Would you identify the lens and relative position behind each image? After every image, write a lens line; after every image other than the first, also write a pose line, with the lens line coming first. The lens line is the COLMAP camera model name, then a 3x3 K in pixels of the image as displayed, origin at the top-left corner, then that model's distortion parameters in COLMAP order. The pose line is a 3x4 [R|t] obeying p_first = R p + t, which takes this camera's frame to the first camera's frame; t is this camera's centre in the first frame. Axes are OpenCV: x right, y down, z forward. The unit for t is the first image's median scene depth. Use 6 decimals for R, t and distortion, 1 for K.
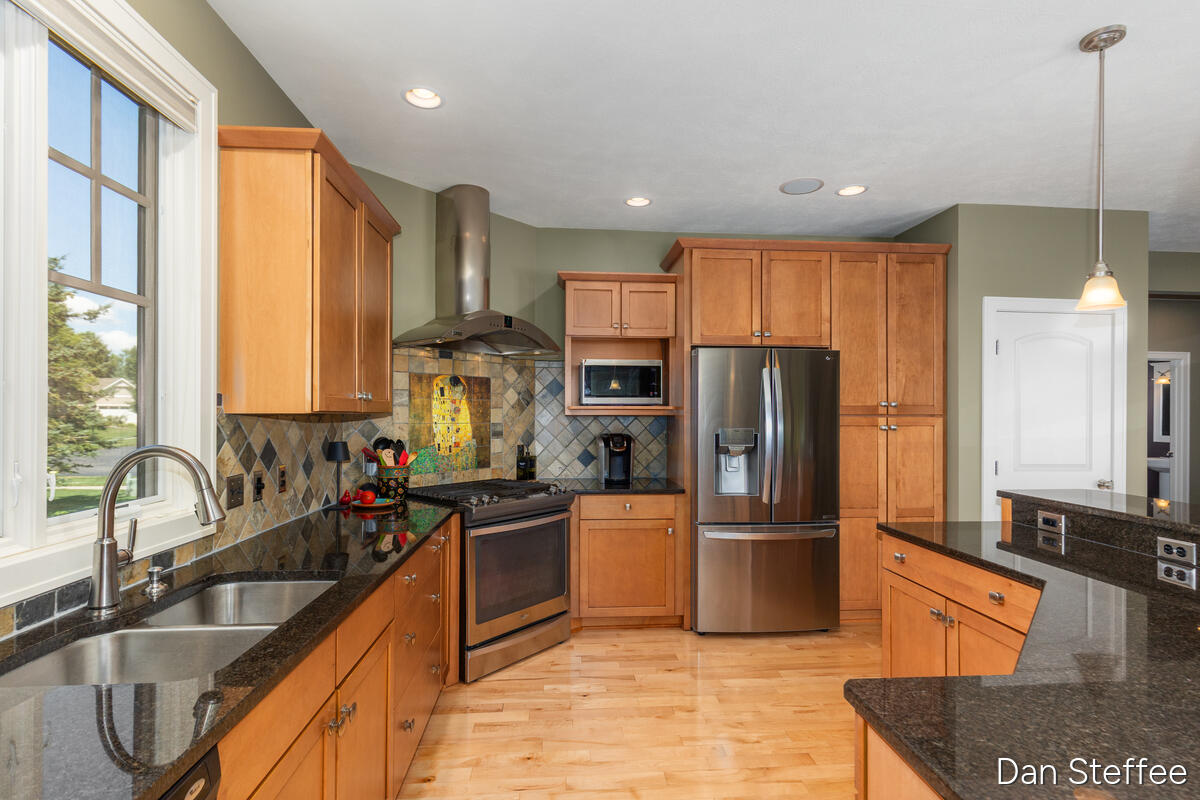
lens RADIAL K [[579.6, 0, 603.4], [0, 579.6, 411.9], [0, 0, 1]] dist [0.002104, -0.000081]
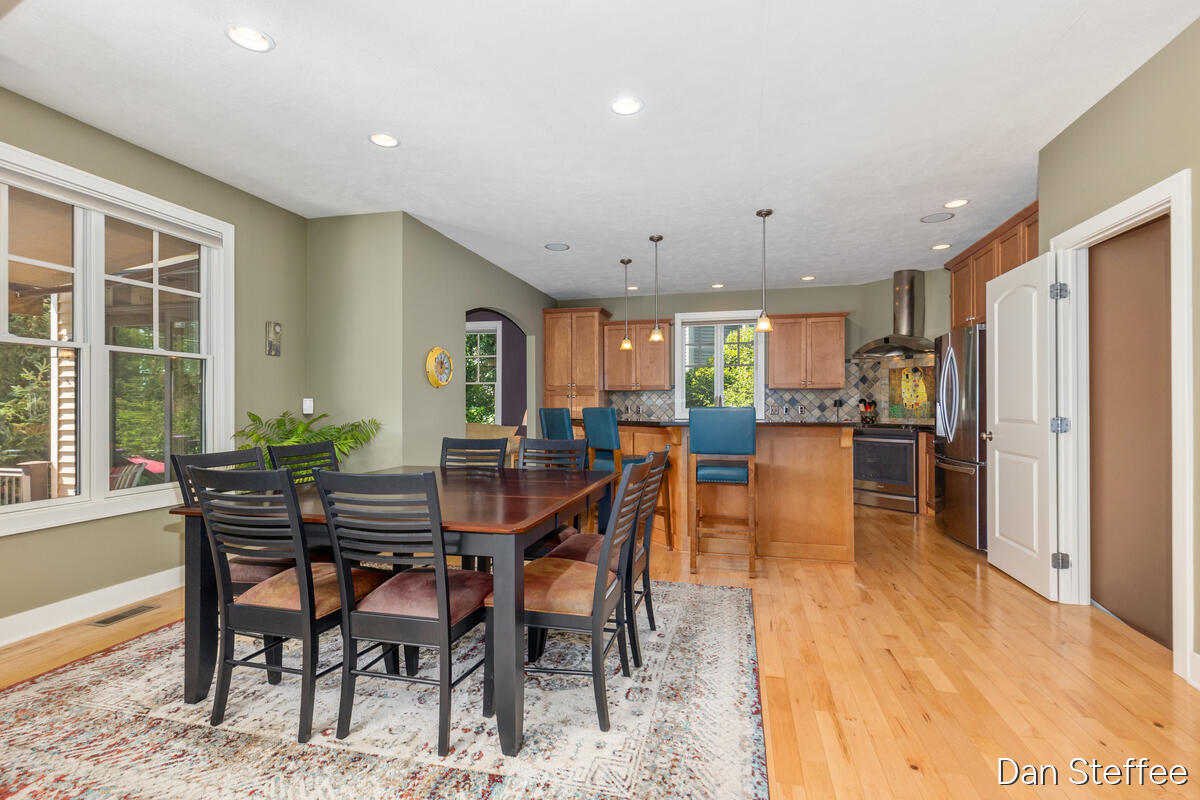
lens RADIAL K [[536.8, 0, 597.3], [0, 536.8, 403.7], [0, 0, 1]] dist [0.004006, 0.000117]
pose [[-0.316995, -0.006812, -0.948403, 1.686257], [-0.000166, 0.999975, -0.007127, 0.066732], [0.948427, -0.002102, -0.316988, 0.564365]]
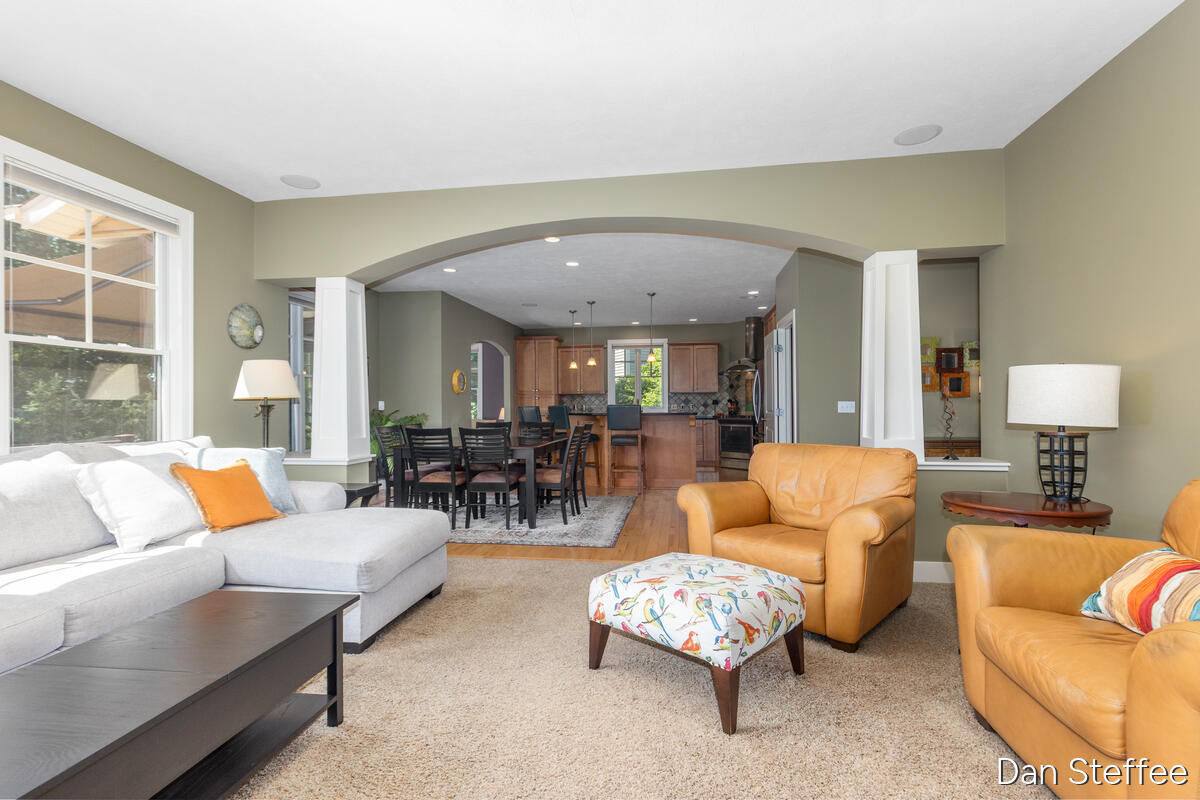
lens RADIAL K [[536.8, 0, 603.3], [0, 536.8, 403.6], [0, 0, 1]] dist [0.004006, 0.000117]
pose [[-0.211485, -0.003999, -0.977373, 2.499880], [0.005263, 0.999972, -0.005230, 0.070270], [0.977367, -0.006250, -0.211458, 0.787609]]
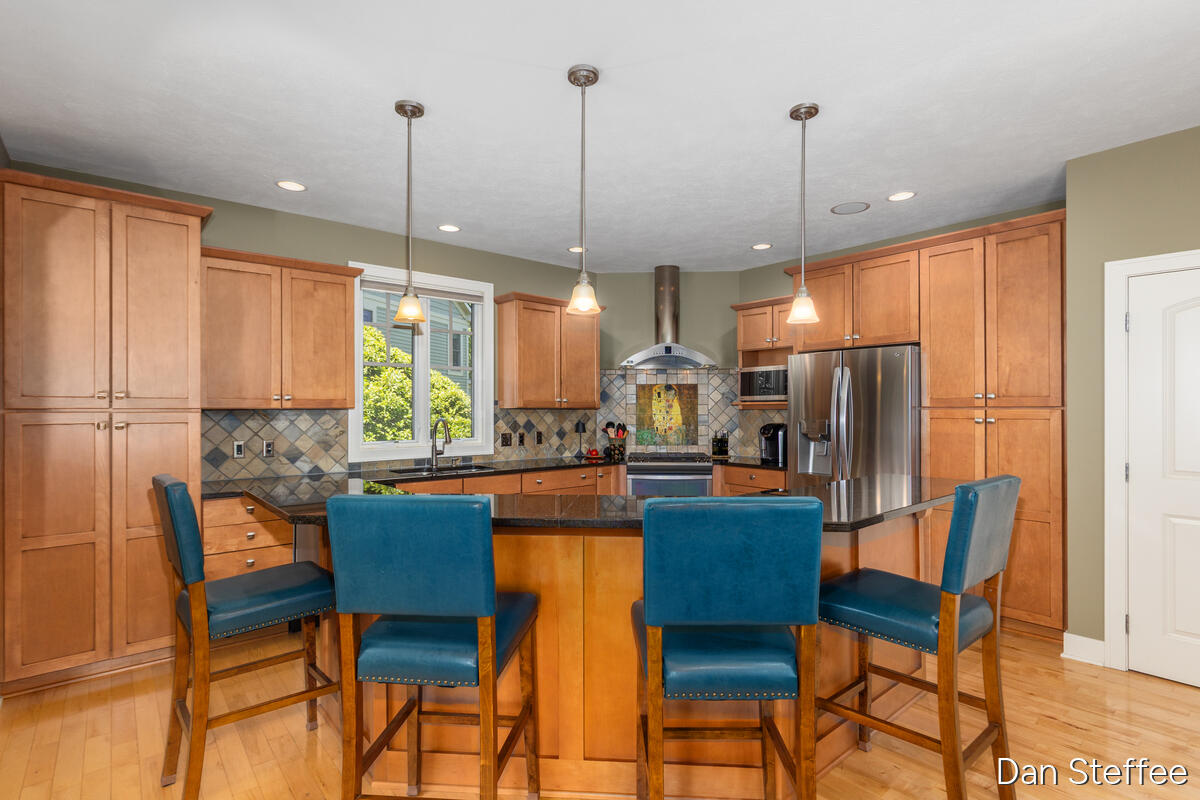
lens RADIAL K [[579.6, 0, 606.6], [0, 579.6, 405.2], [0, 0, 1]] dist [0.002104, -0.000081]
pose [[0.585572, -0.010392, -0.810554, 0.901726], [0.004037, 0.999943, -0.009903, 0.008714], [0.810610, 0.002527, 0.585581, -0.055841]]
